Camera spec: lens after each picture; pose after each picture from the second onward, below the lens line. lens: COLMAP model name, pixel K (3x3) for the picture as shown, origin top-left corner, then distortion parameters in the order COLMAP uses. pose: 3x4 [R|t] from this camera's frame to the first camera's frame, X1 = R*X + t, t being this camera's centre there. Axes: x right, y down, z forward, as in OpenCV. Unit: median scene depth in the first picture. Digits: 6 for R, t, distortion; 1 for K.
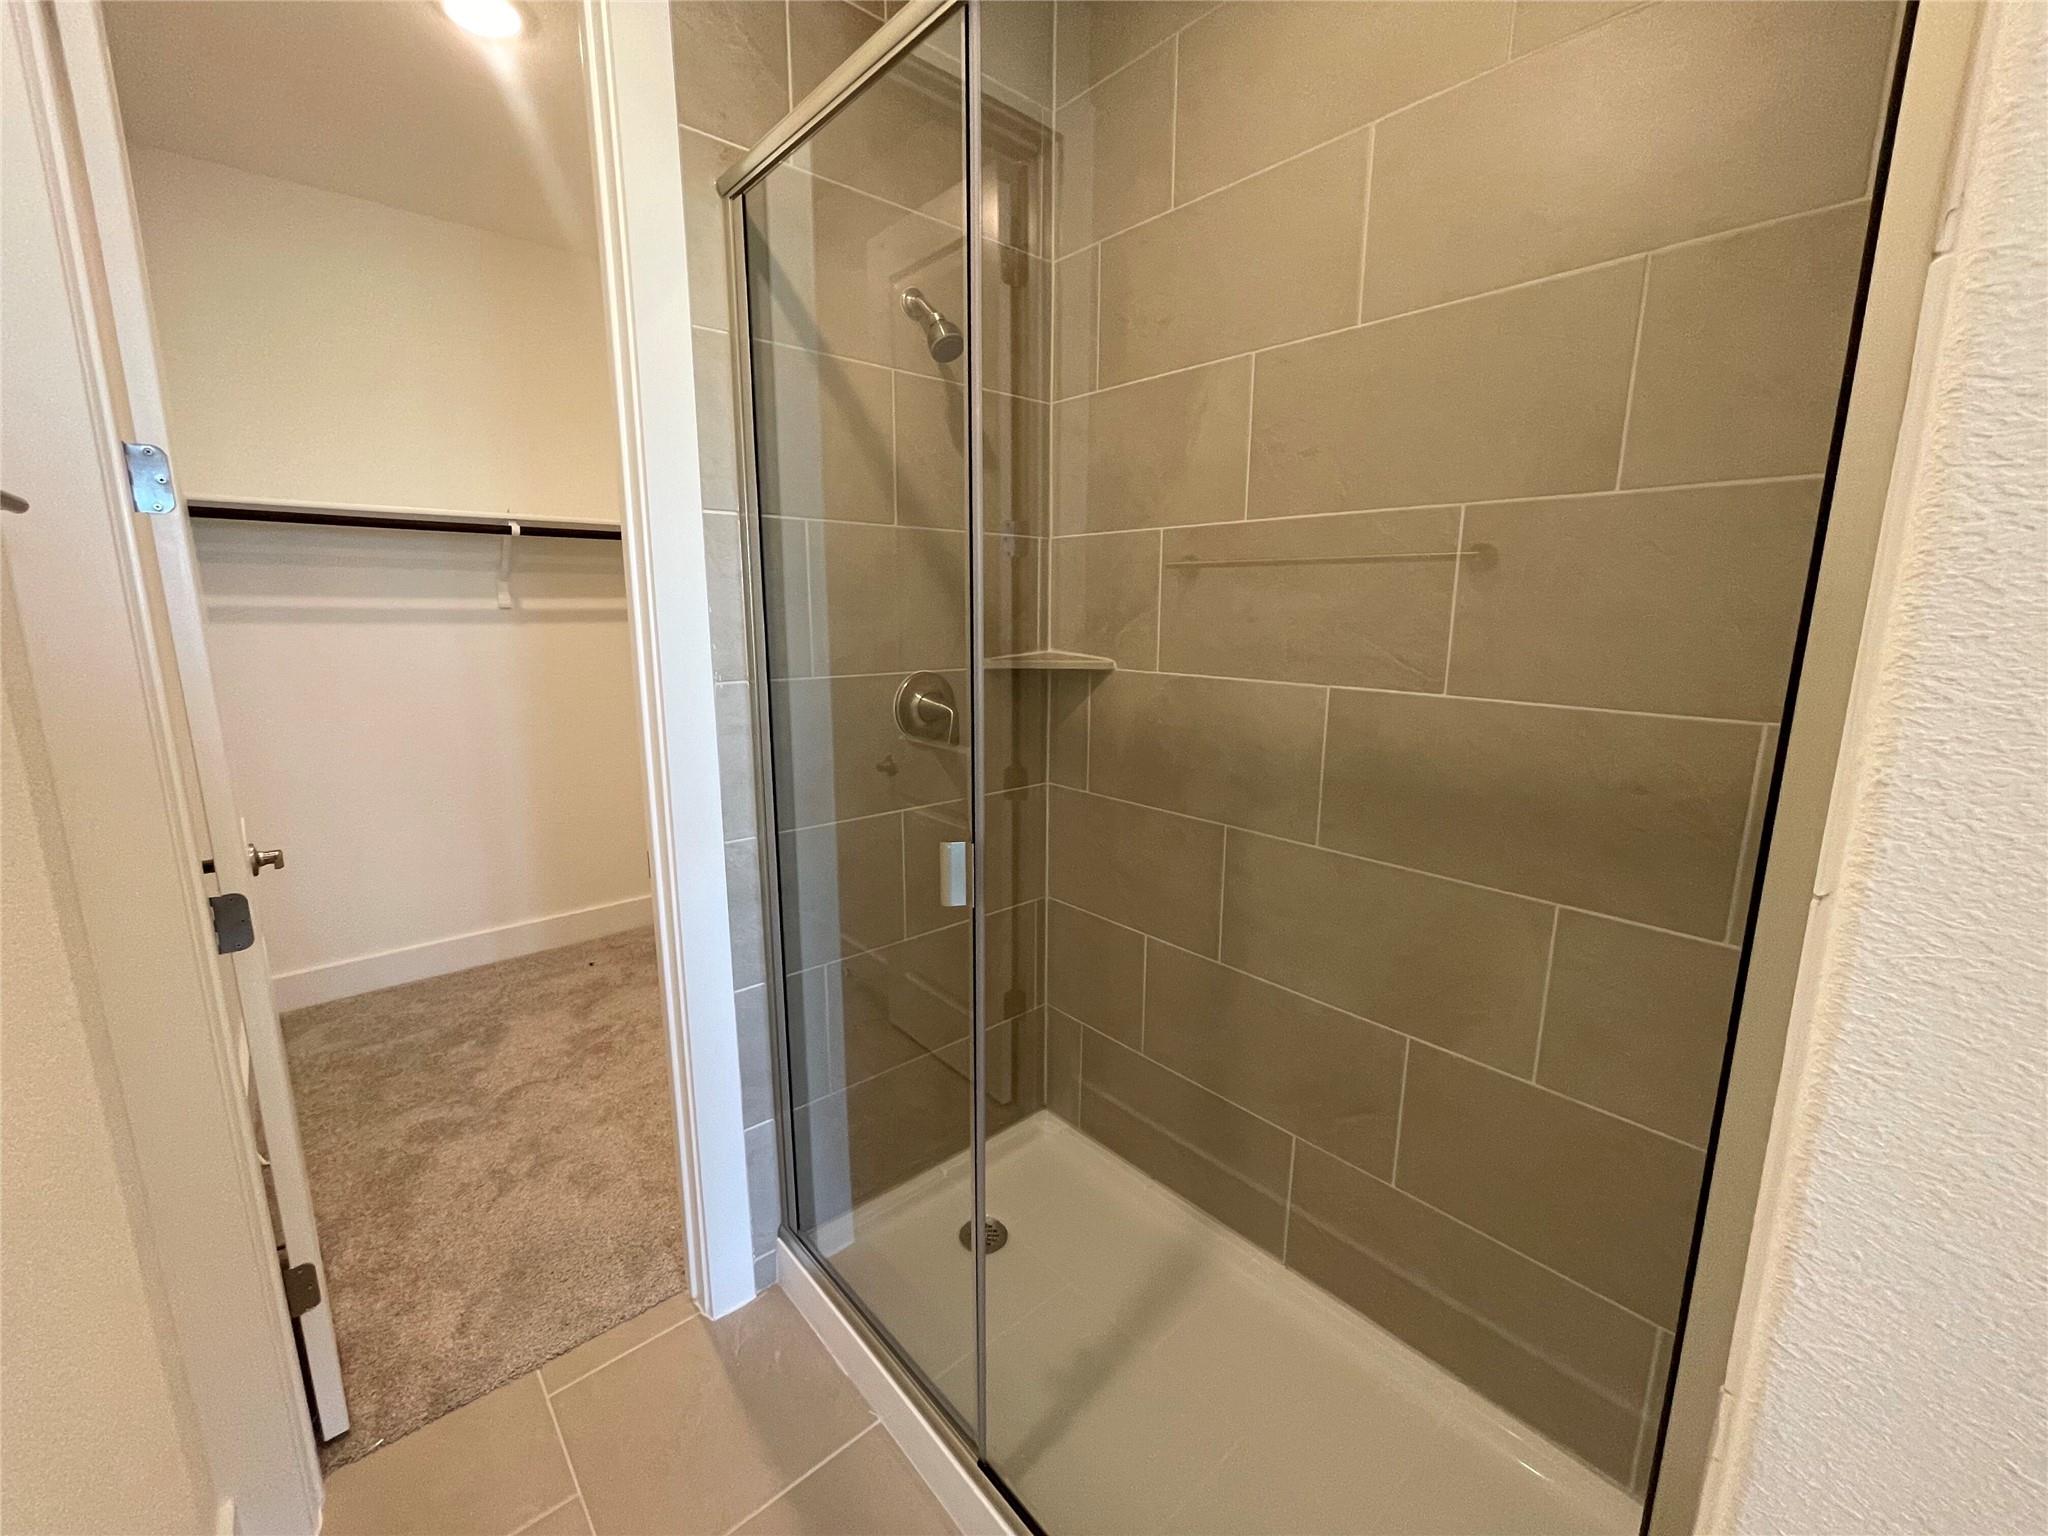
lens RADIAL K [[832.6, 0, 1024.0], [0, 832.6, 768.0], [0, 0, 1]] dist [-0.020632, 0.012451]
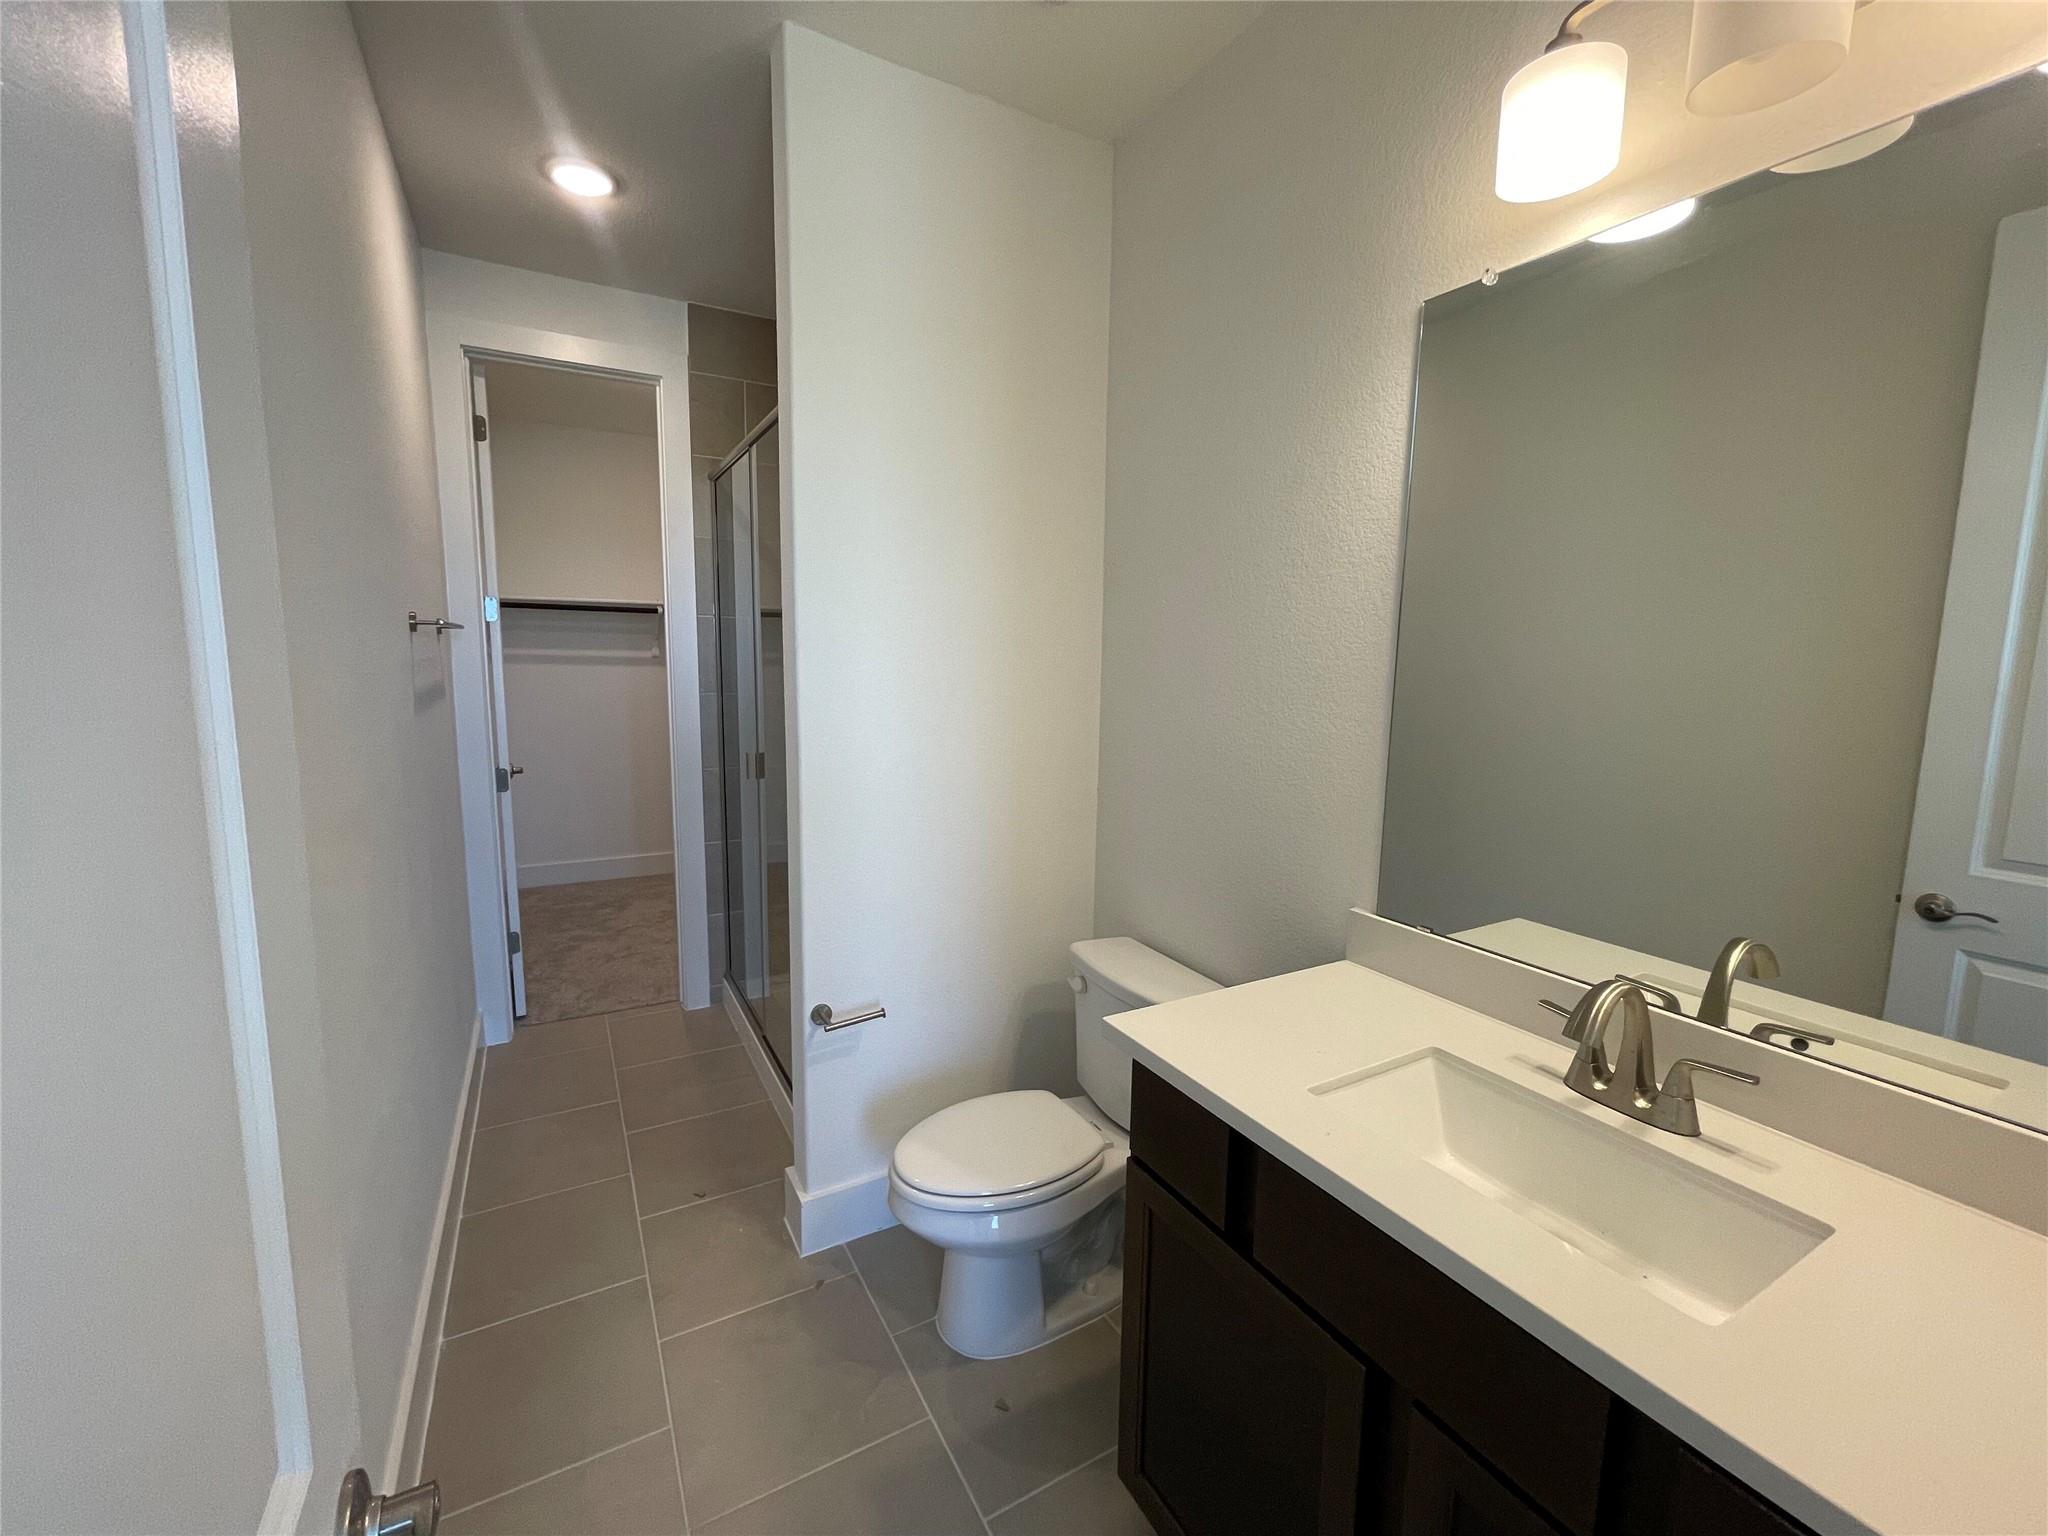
lens RADIAL K [[837.9, 0, 1016.7], [0, 837.9, 763.5], [0, 0, 1]] dist [0.000913, 0.000411]
pose [[0.975576, 0.035638, -0.216753, 0.569581], [-0.049987, 0.996880, -0.061080, 0.108739], [0.213900, 0.070423, 0.974314, -0.587157]]
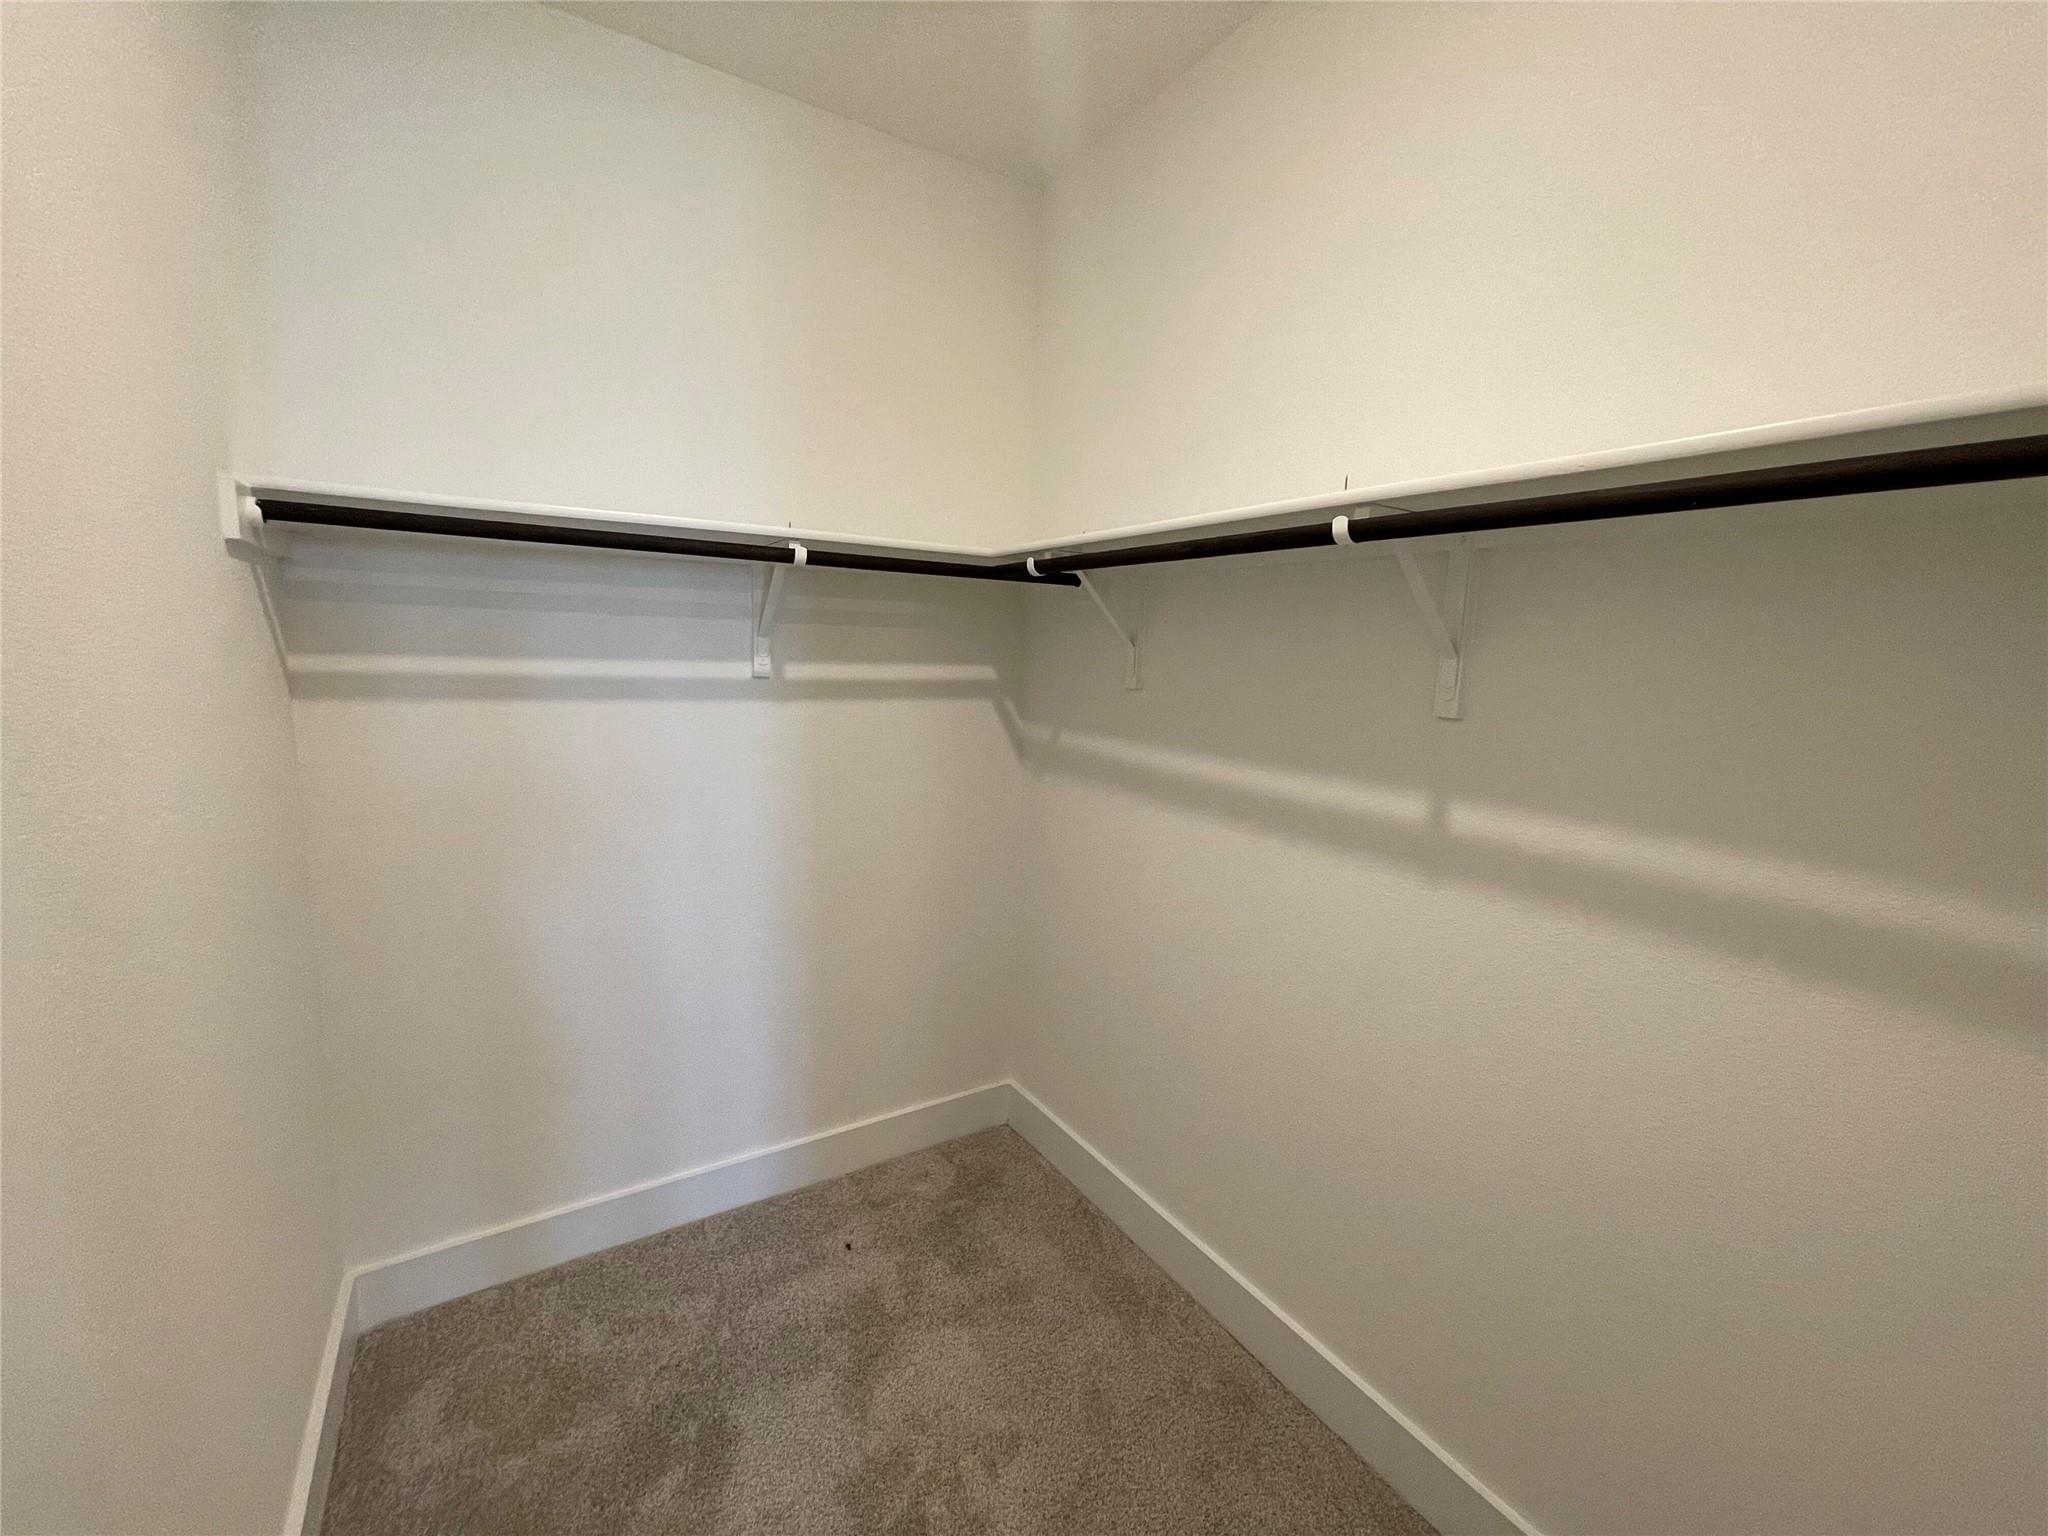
lens RADIAL K [[839.4, 0, 1024.0], [0, 839.4, 768.0], [0, 0, 1]] dist [0.008034, 0.000444]
pose [[0.987033, 0.051592, -0.152002, -0.418923], [-0.056462, 0.998015, -0.027893, -0.150398], [0.150261, 0.036114, 0.987987, 0.508919]]
